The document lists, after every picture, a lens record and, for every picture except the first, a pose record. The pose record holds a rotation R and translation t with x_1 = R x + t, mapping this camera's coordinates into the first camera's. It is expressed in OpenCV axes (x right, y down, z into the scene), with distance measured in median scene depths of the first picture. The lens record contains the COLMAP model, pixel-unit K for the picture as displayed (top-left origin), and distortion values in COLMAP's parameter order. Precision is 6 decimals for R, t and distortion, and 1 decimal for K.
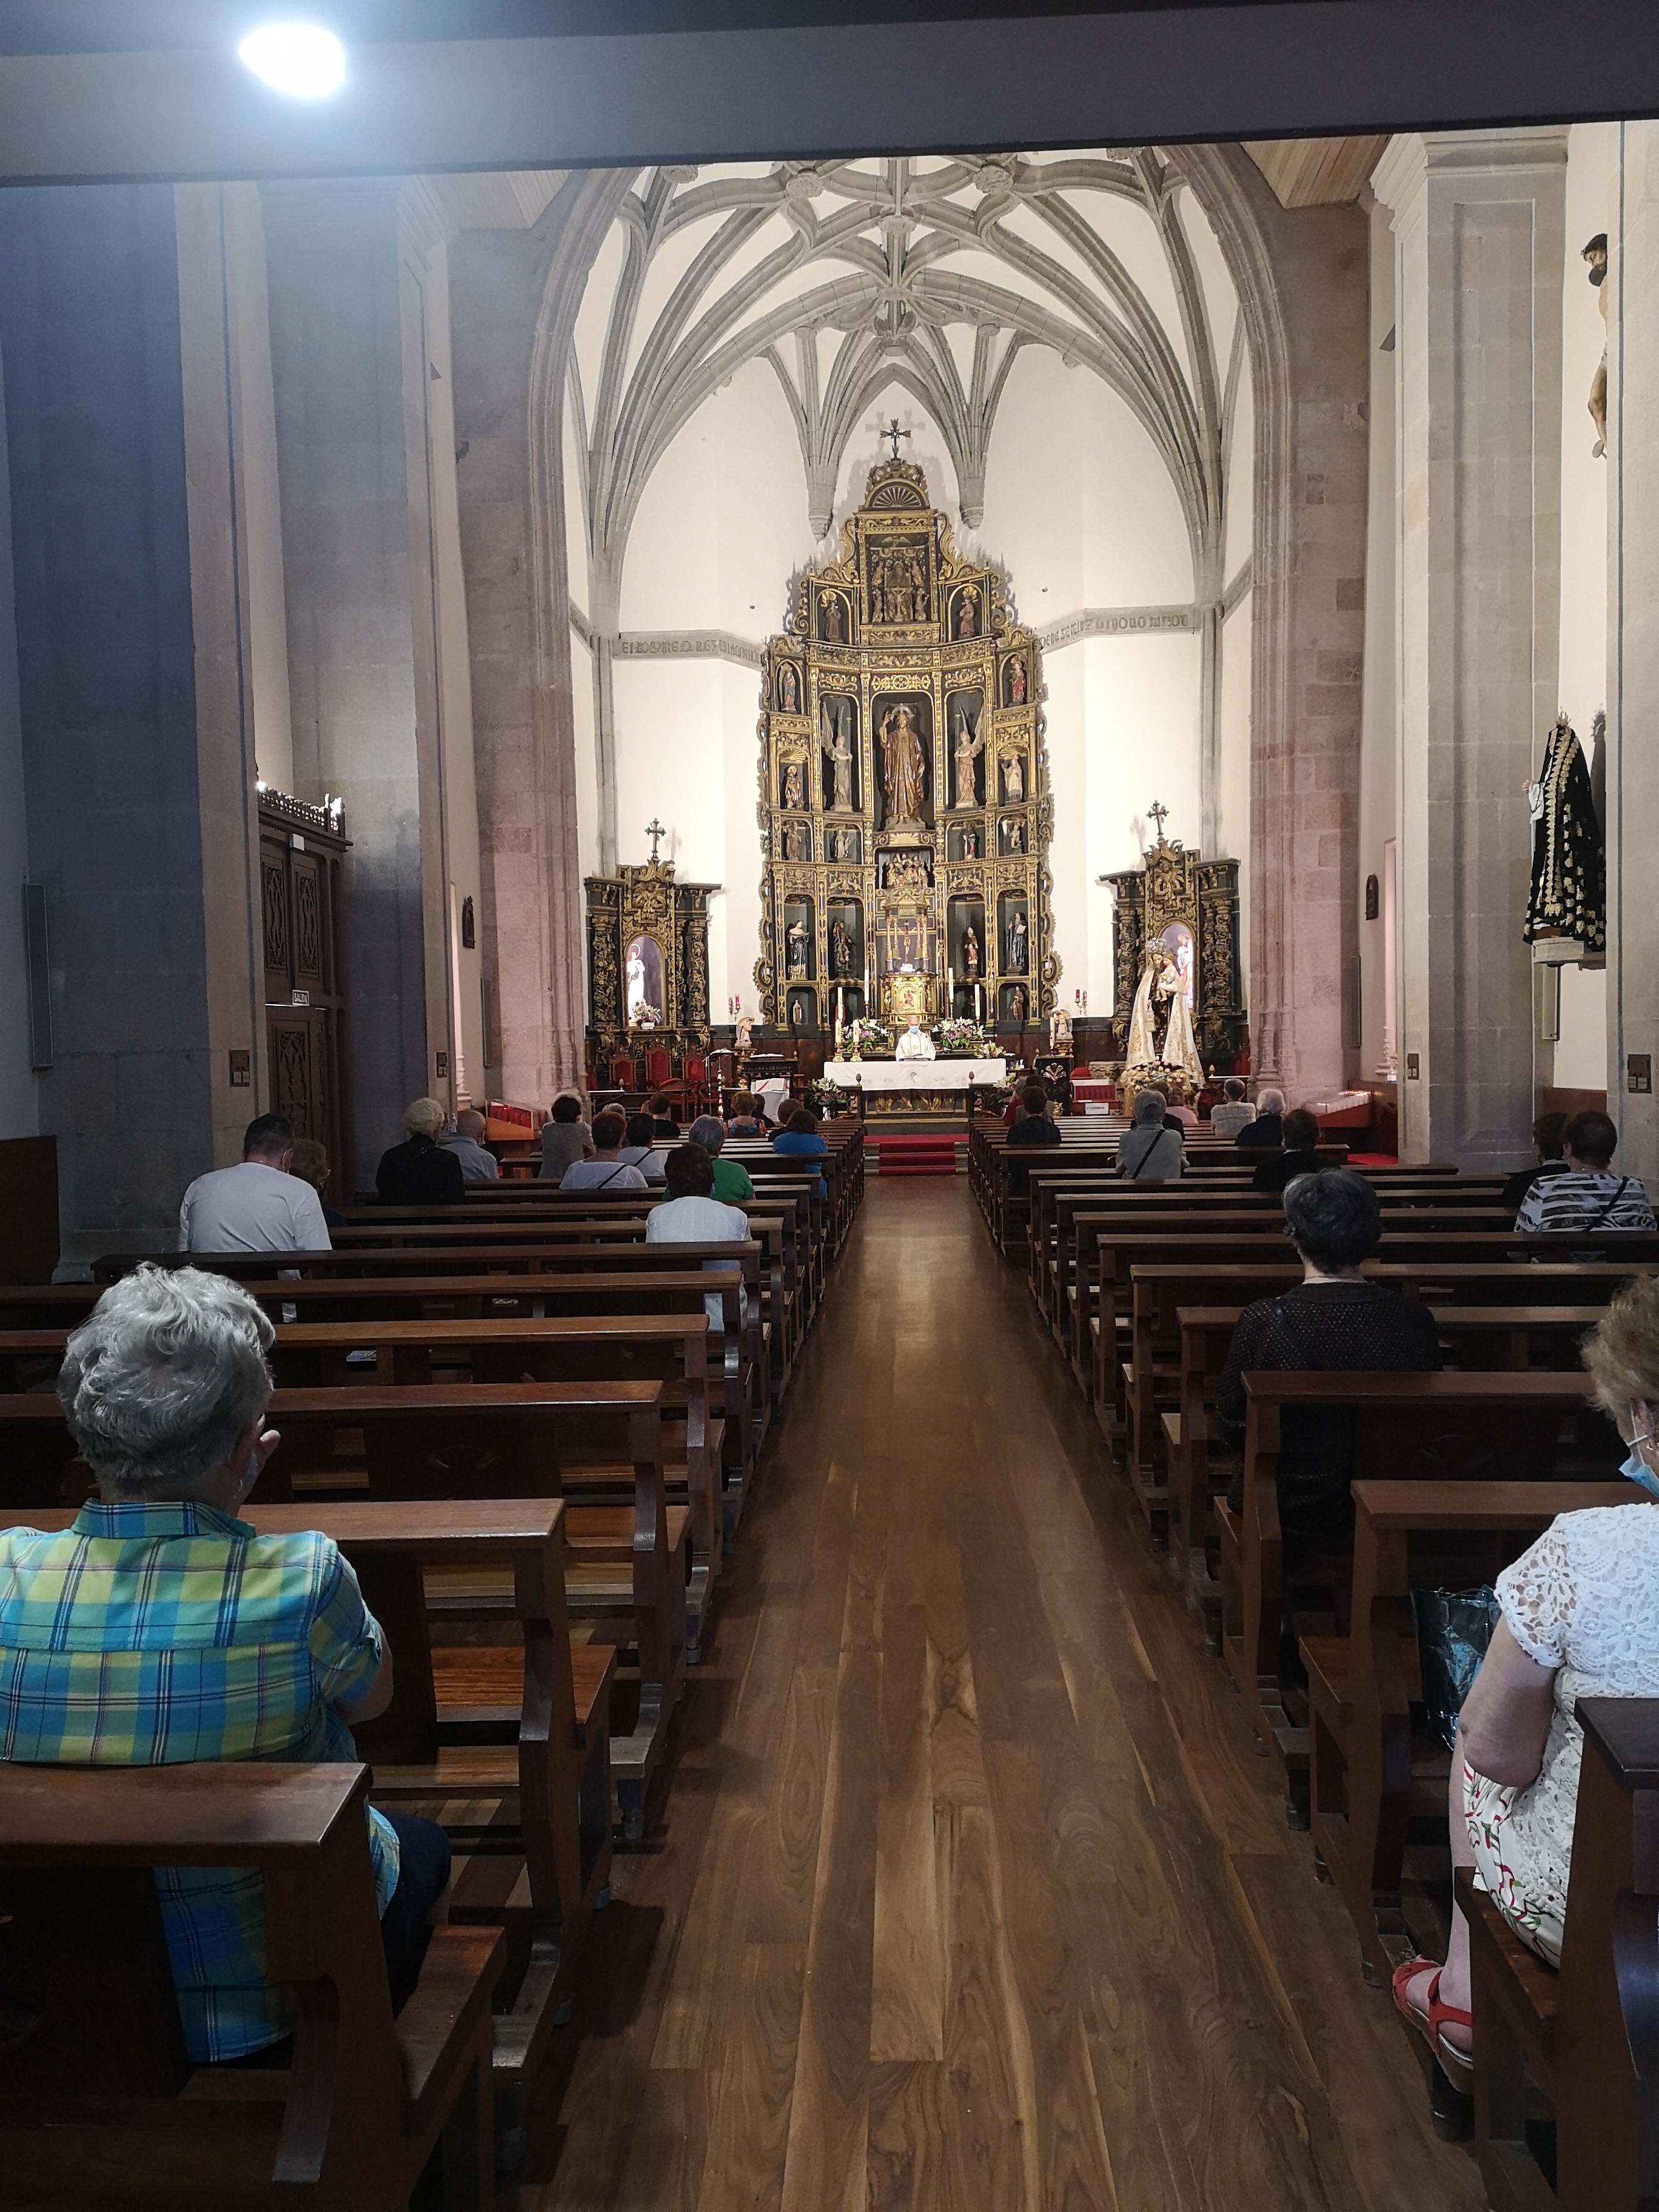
lens RADIAL K [[1693.5, 0, 831.6], [0, 1693.5, 1111.6], [0, 0, 1]] dist [0.085220, -0.091226]
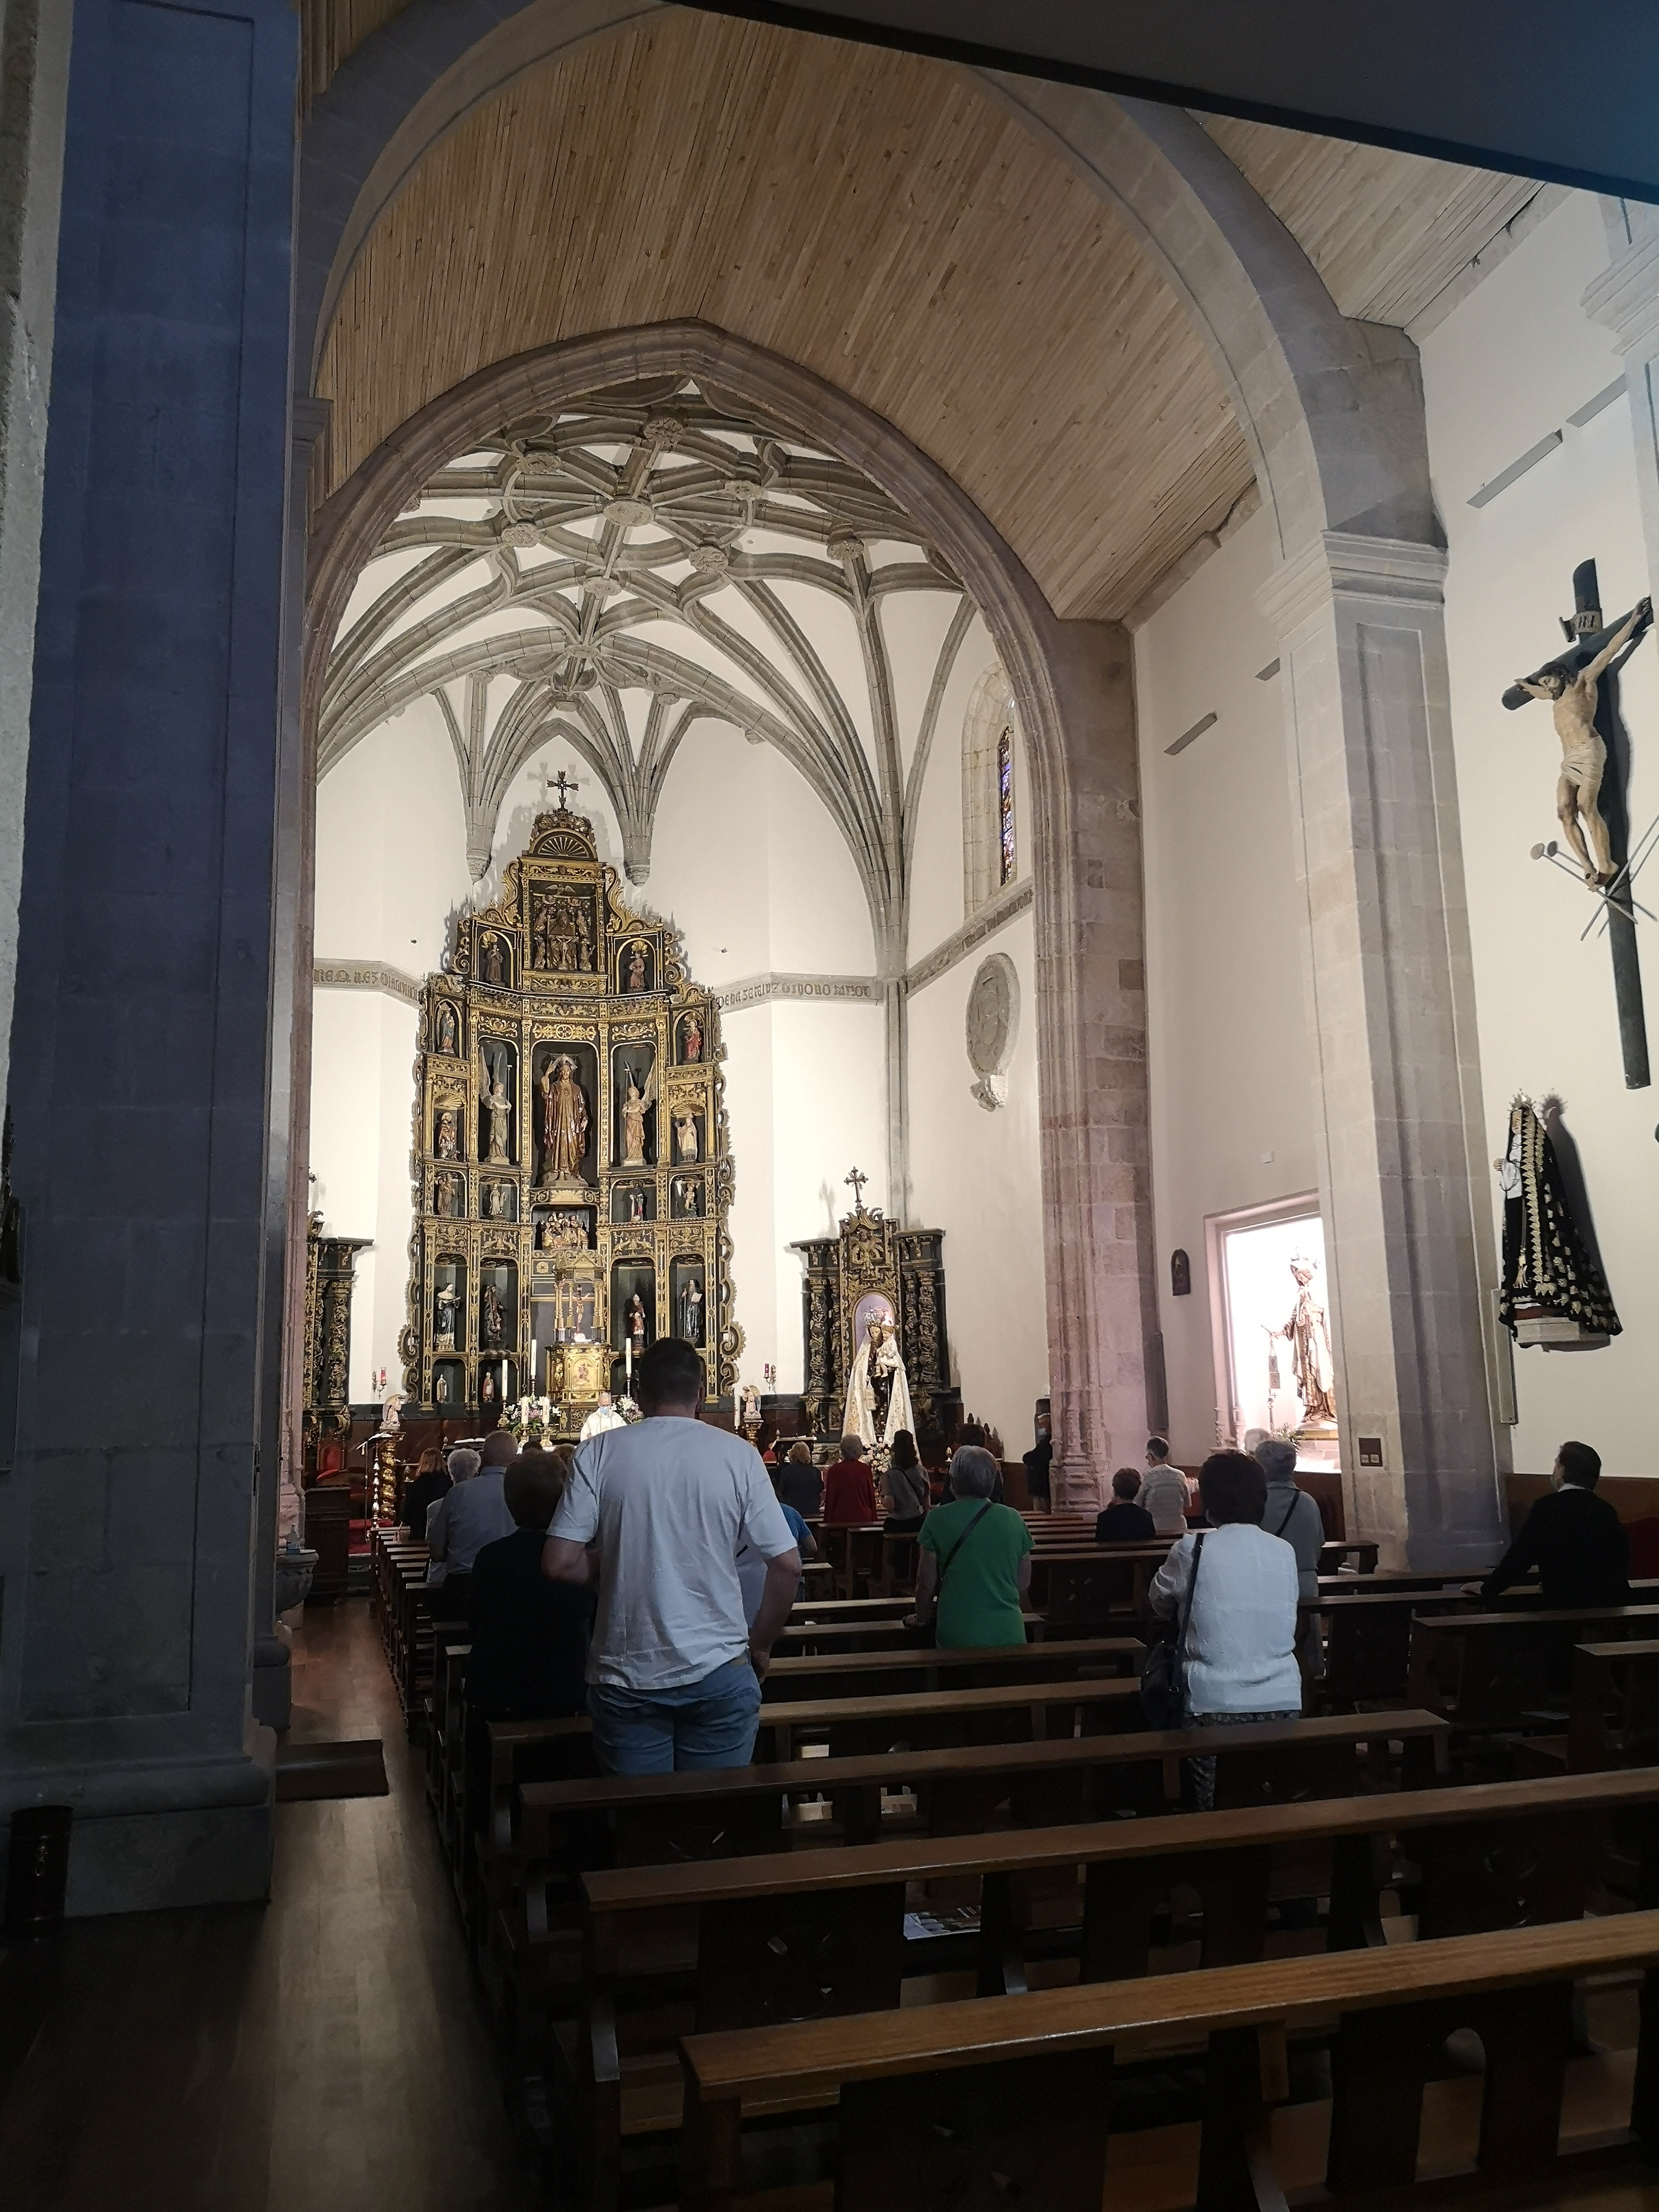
lens RADIAL K [[1747.5, 0, 829.5], [0, 1747.5, 1106.0], [0, 0, 1]] dist [0.118485, -0.353084]
pose [[0.948973, 0.053186, 0.310841, -0.128959], [0.015242, 0.976788, -0.213666, -0.004717], [-0.314990, 0.207502, 0.926134, 0.077422]]
